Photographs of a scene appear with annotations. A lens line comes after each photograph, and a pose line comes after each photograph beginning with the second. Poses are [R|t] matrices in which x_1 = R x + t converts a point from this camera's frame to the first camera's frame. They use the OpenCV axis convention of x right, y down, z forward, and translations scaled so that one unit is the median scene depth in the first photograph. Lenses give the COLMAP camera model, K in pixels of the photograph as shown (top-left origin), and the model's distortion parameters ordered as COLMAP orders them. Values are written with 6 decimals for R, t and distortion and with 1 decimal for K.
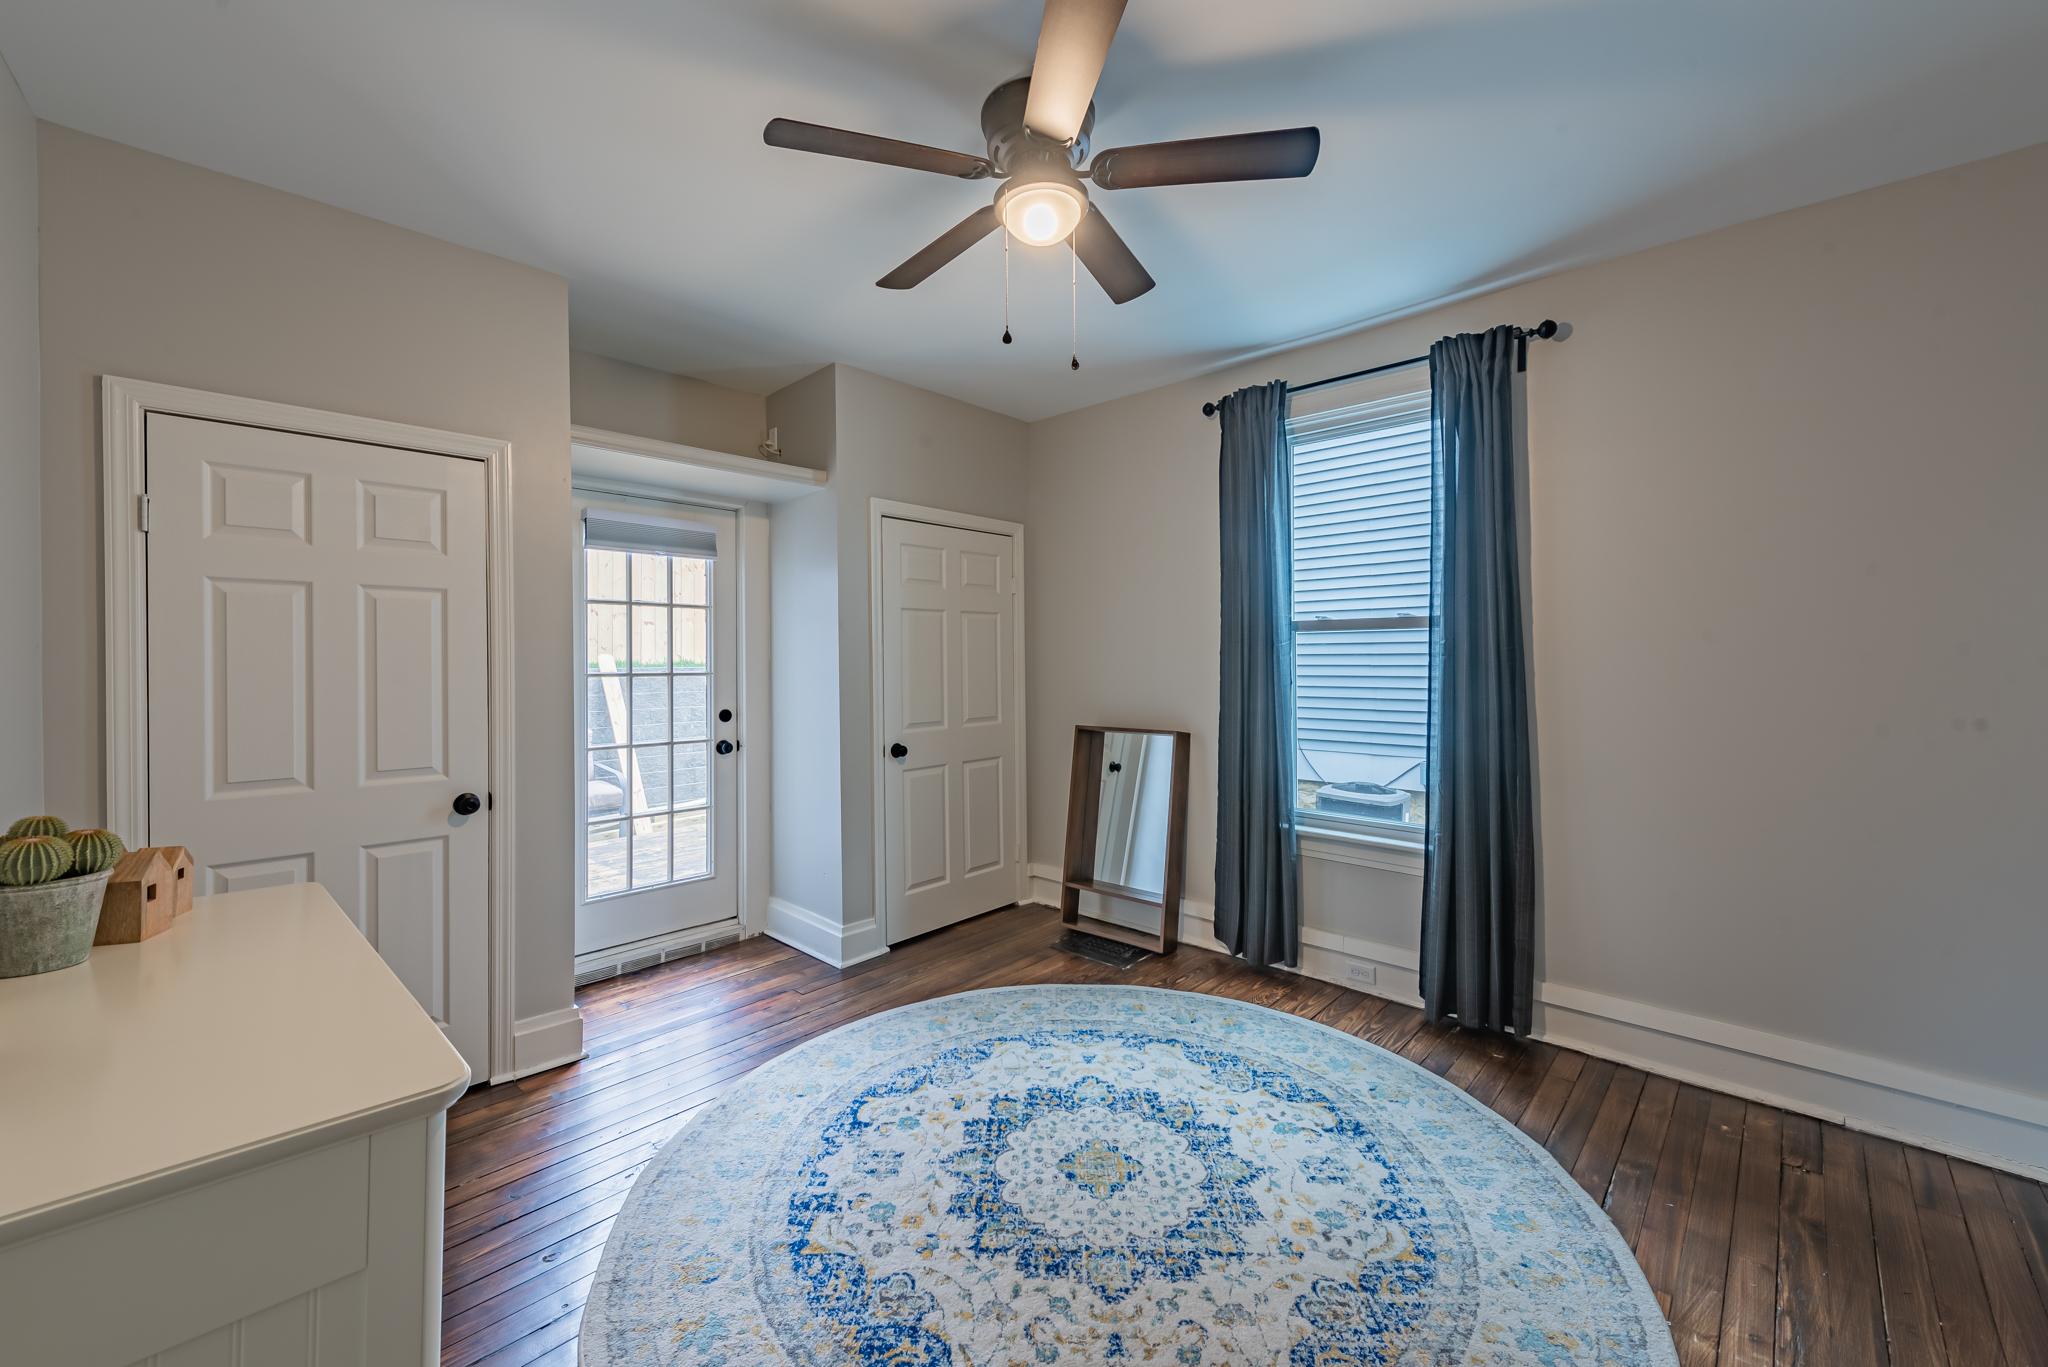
lens RADIAL K [[814.9, 0, 1032.5], [0, 814.9, 662.9], [0, 0, 1]] dist [0.002854, -0.000057]
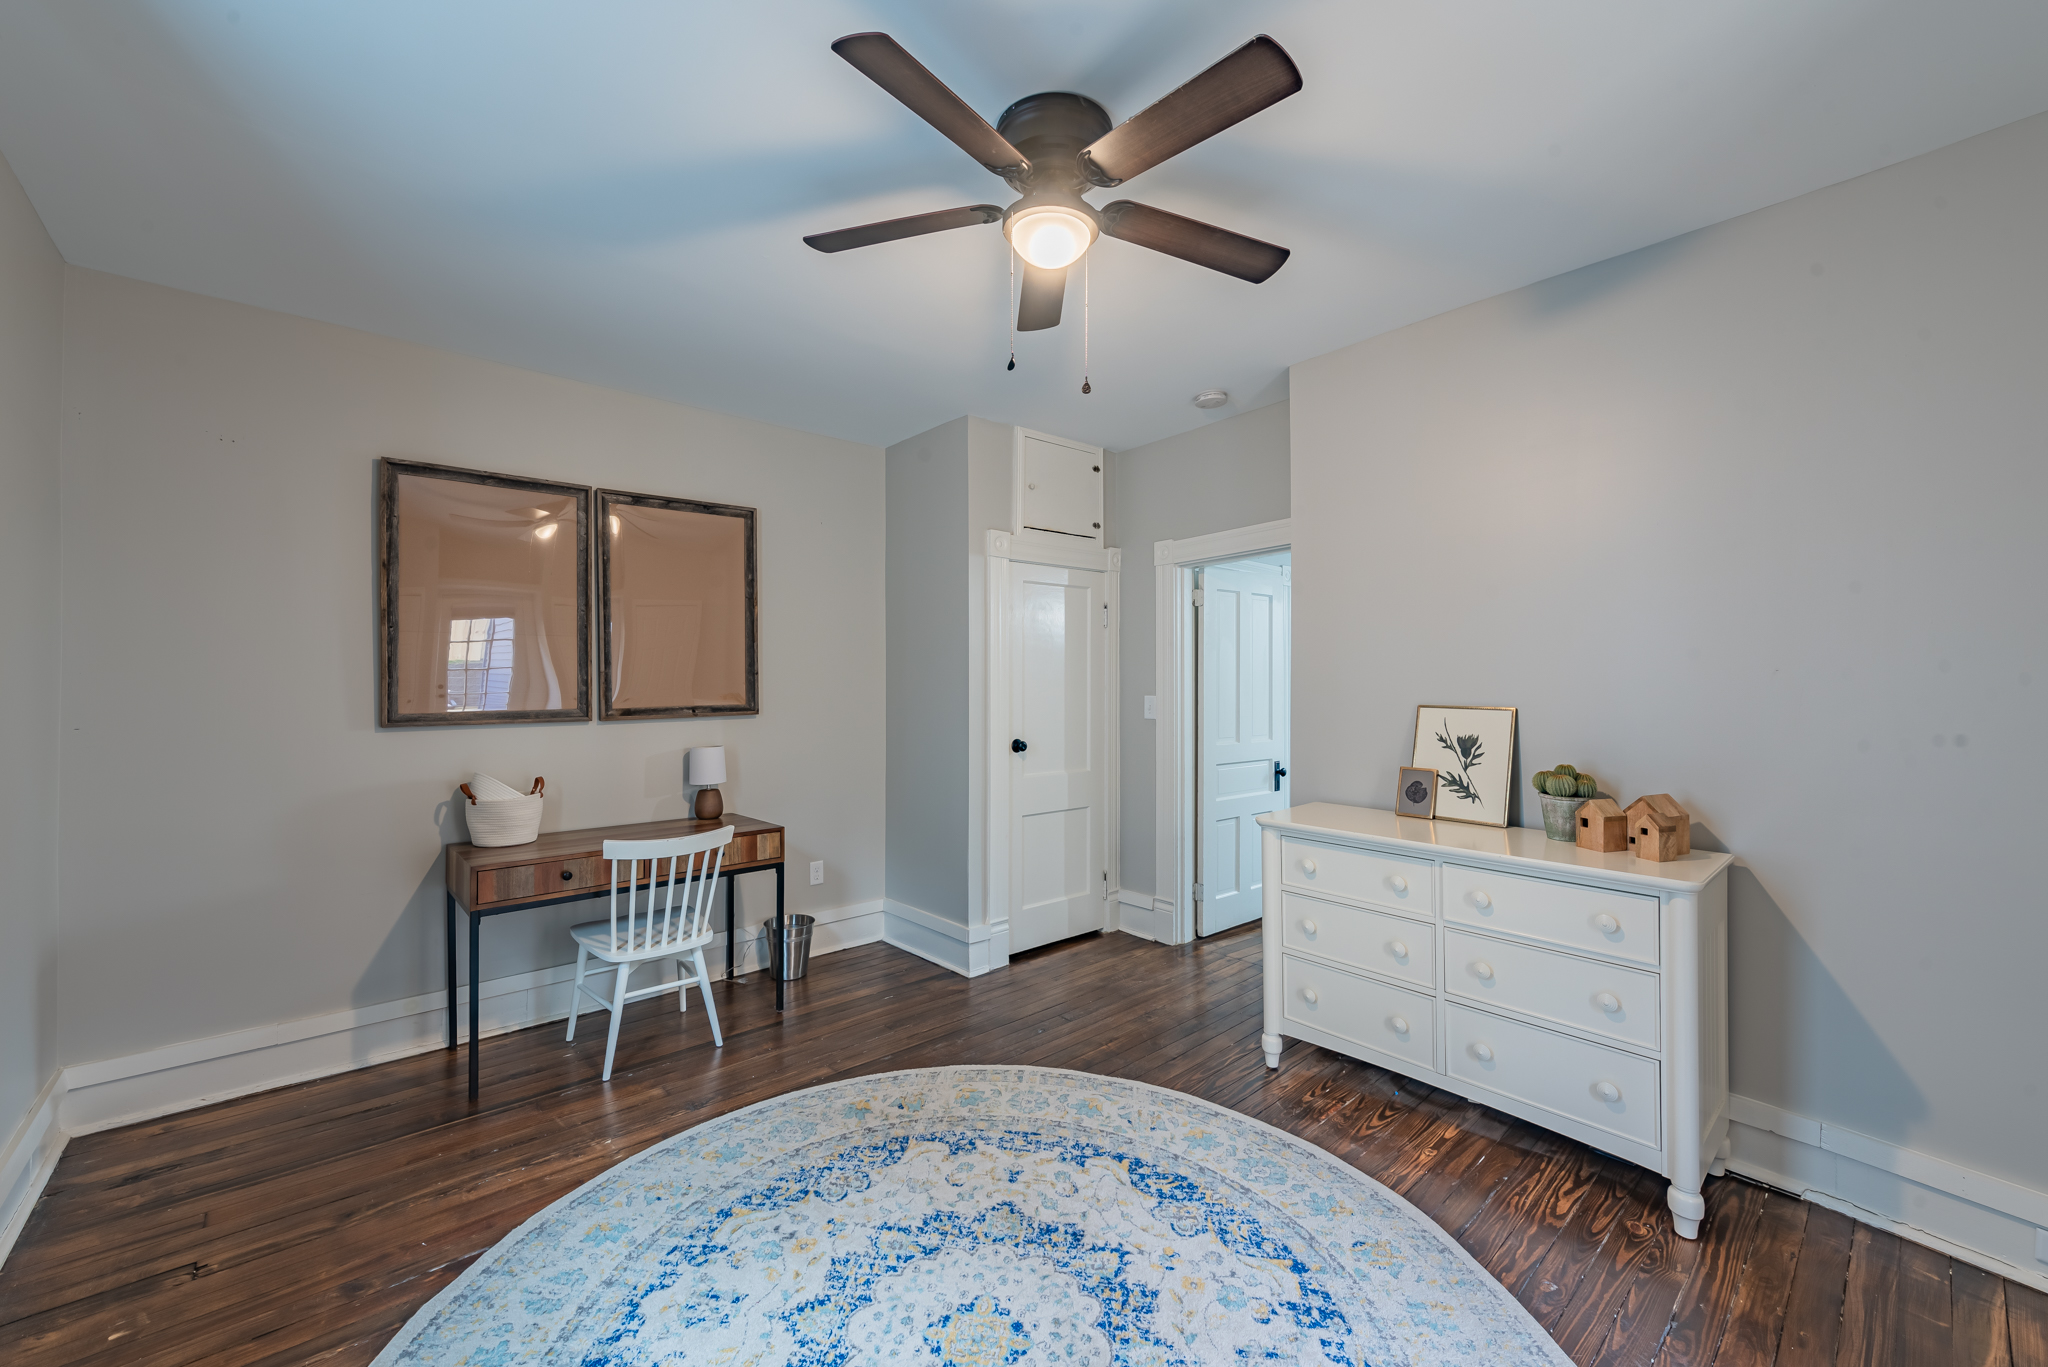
lens RADIAL K [[814.9, 0, 1027.7], [0, 814.9, 679.2], [0, 0, 1]] dist [0.002854, -0.000057]
pose [[-0.995695, 0.005473, 0.092526, -0.047679], [0.005798, 0.999978, 0.003245, -0.022923], [-0.092506, 0.003767, -0.995705, 1.998539]]
